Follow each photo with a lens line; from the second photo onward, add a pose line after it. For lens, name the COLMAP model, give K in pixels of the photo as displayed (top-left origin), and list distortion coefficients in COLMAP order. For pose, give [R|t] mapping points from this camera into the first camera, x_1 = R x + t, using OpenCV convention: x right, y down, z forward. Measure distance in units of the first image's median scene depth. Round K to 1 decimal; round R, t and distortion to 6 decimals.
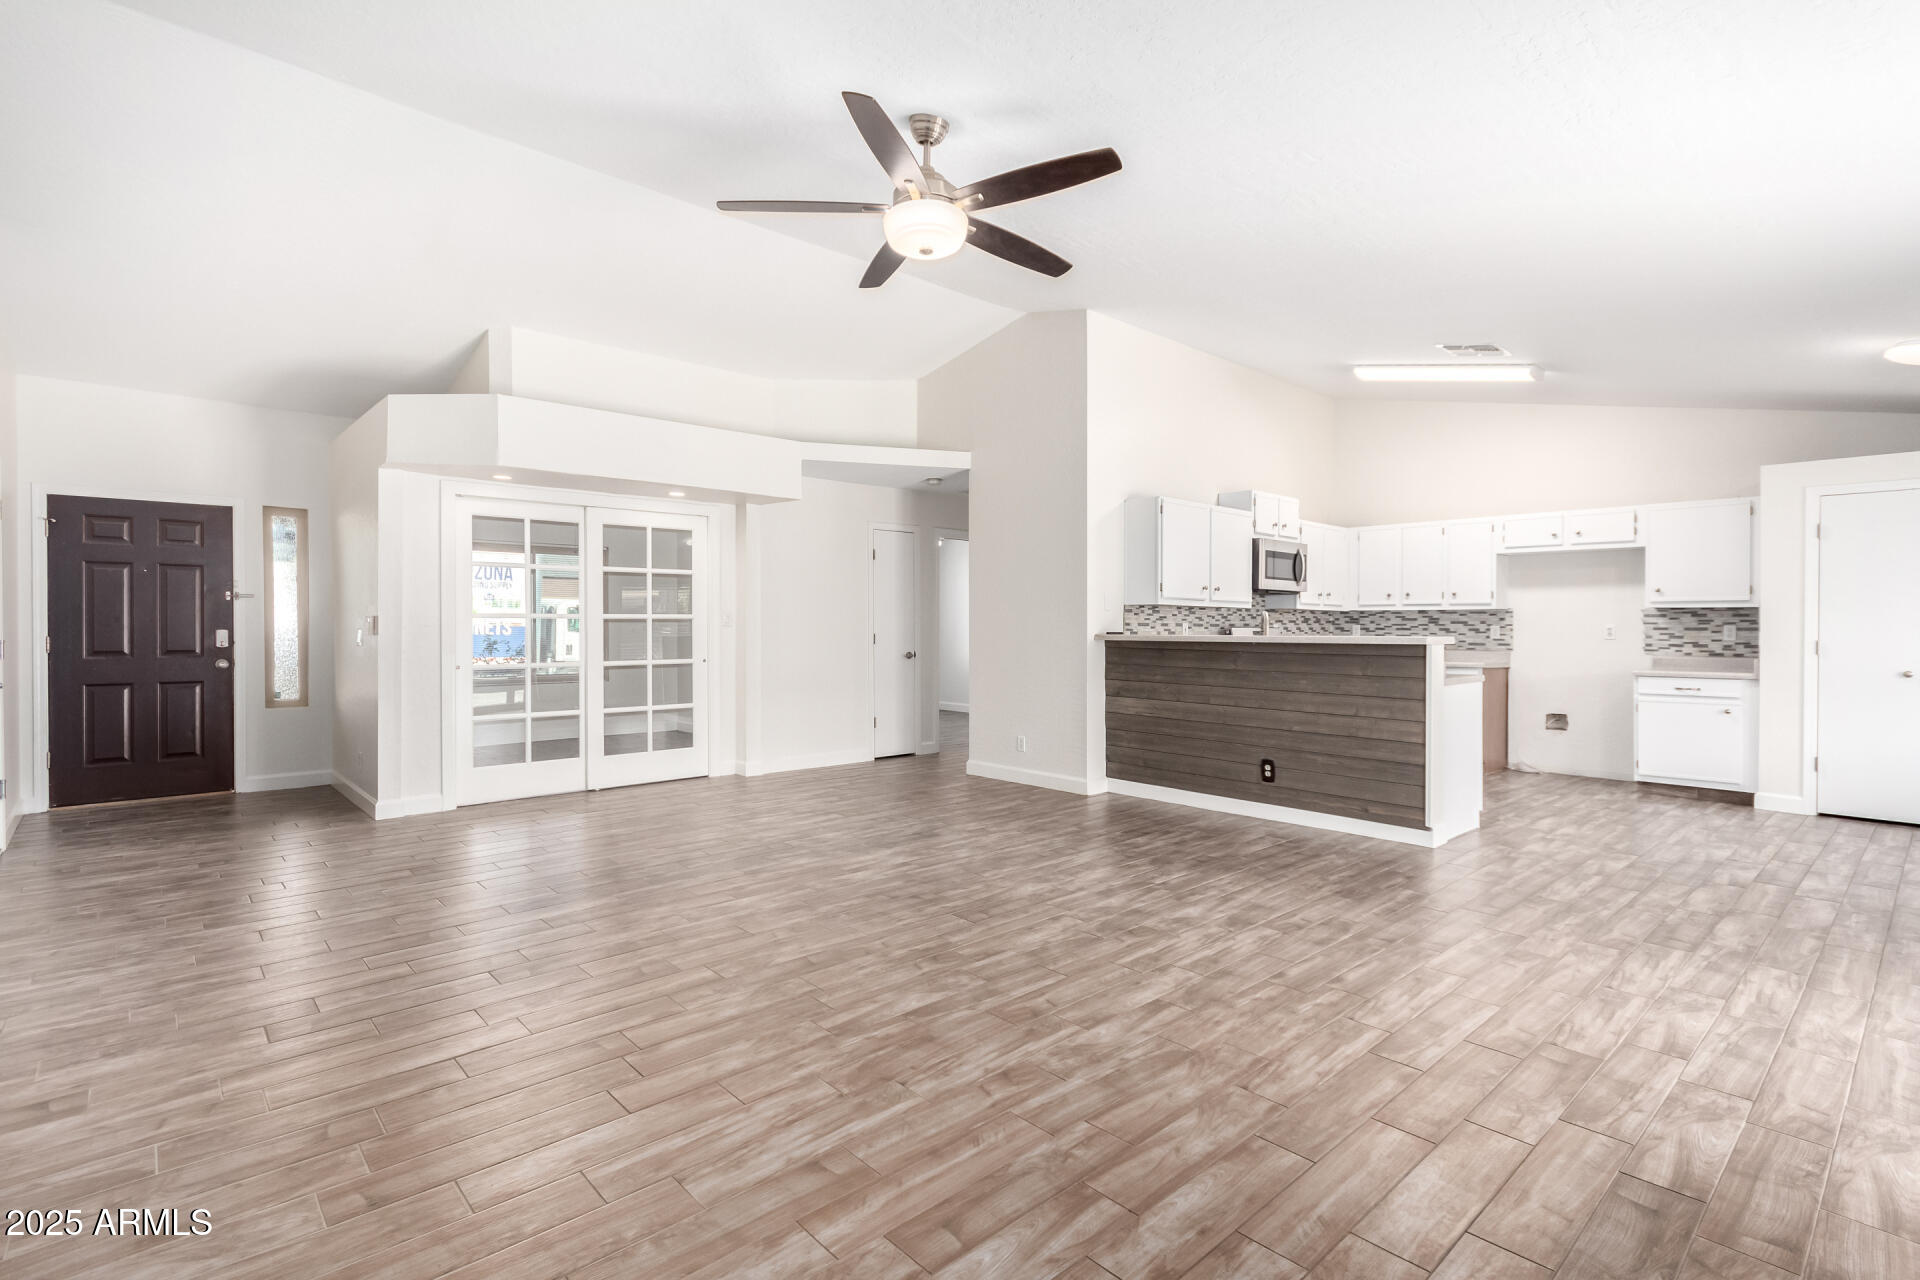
lens RADIAL K [[895.0, 0, 955.4], [0, 895.0, 630.8], [0, 0, 1]] dist [0.003987, 0.001243]
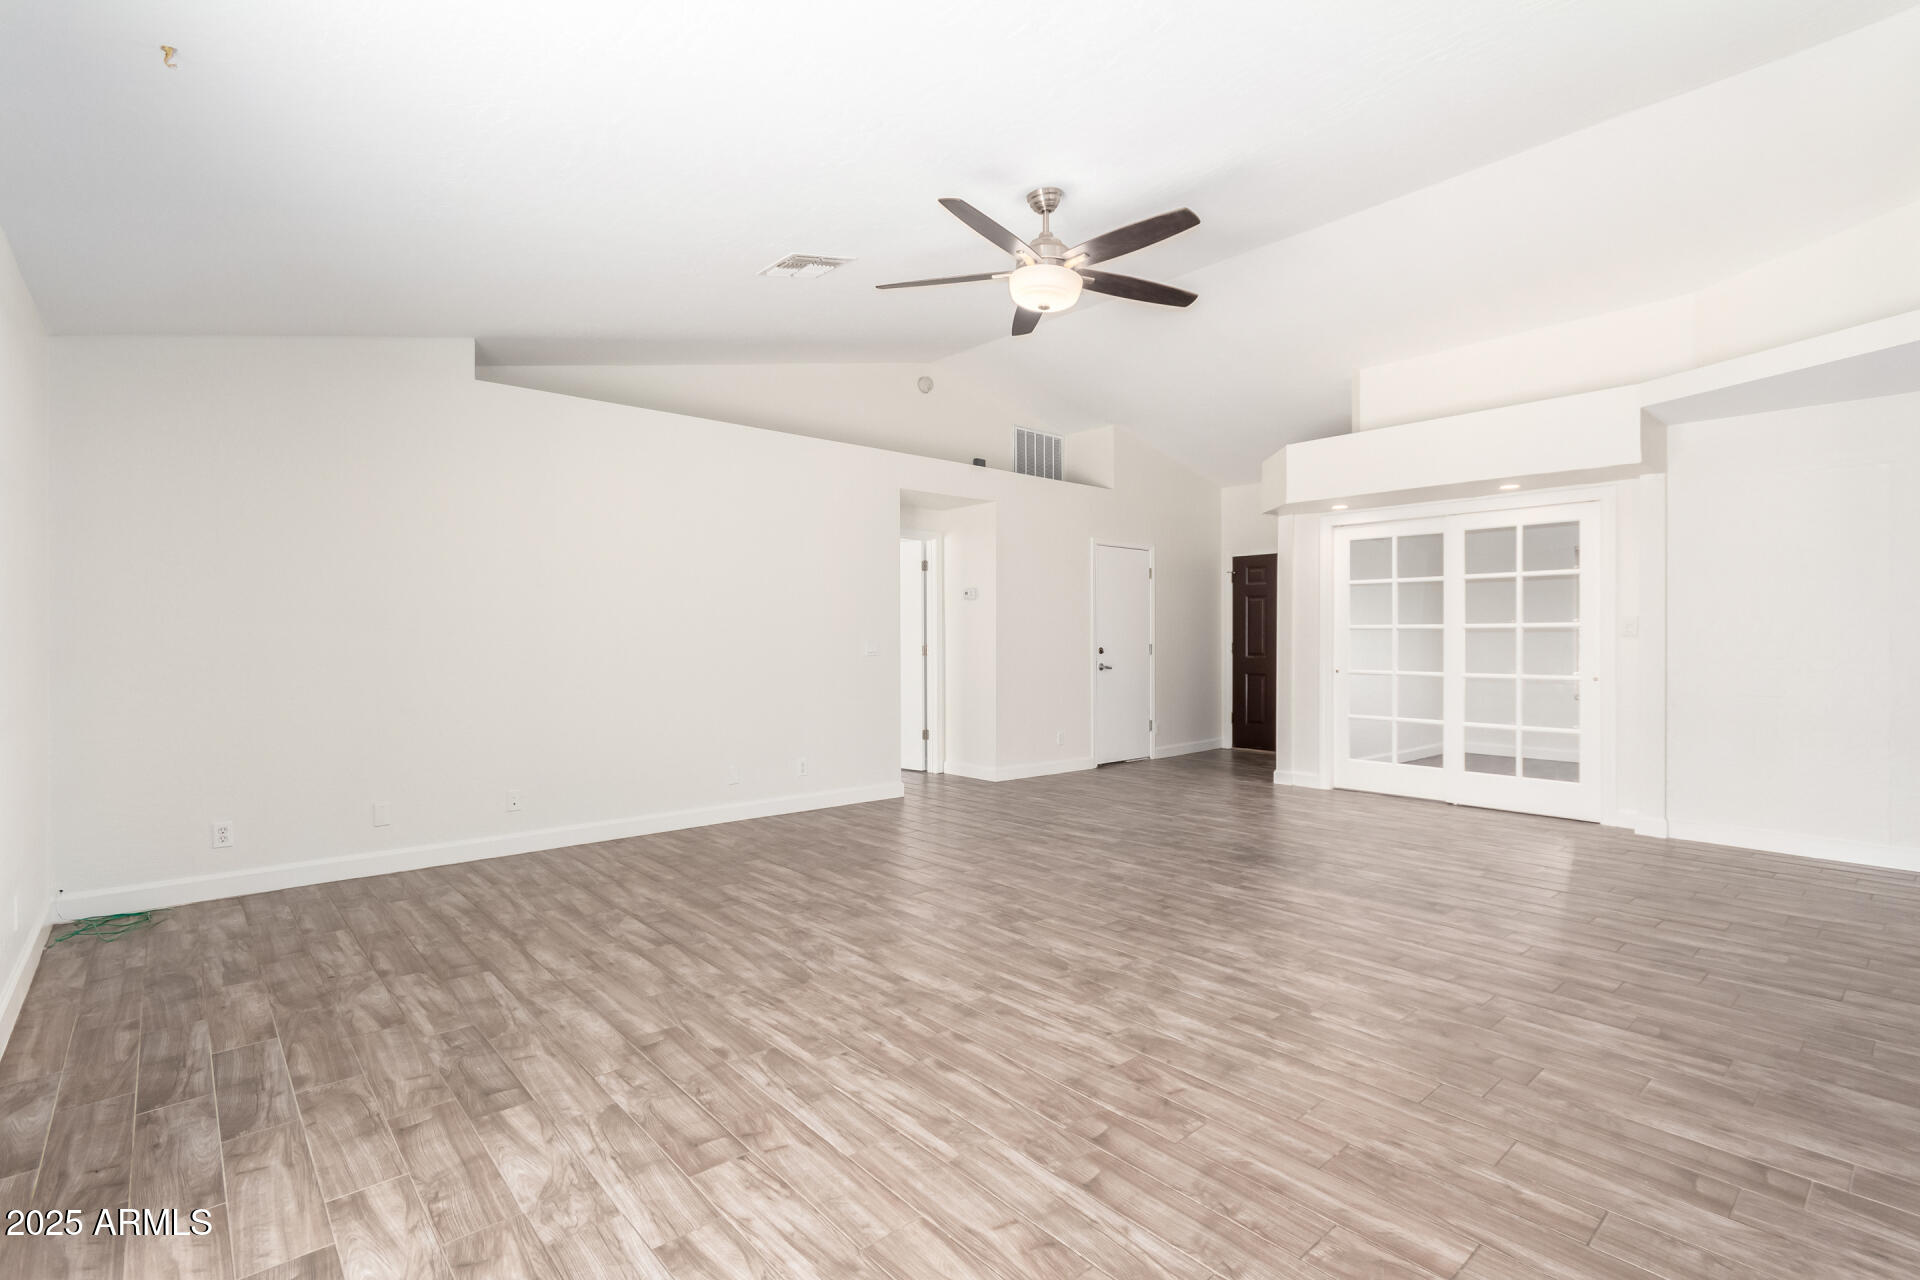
lens RADIAL K [[895.0, 0, 975.8], [0, 895.0, 640.7], [0, 0, 1]] dist [0.003987, 0.001243]
pose [[0.001988, 0.003816, -0.999991, 1.204738], [-0.005083, 0.999980, 0.003805, -0.003791], [0.999985, 0.005075, 0.002007, 0.991643]]
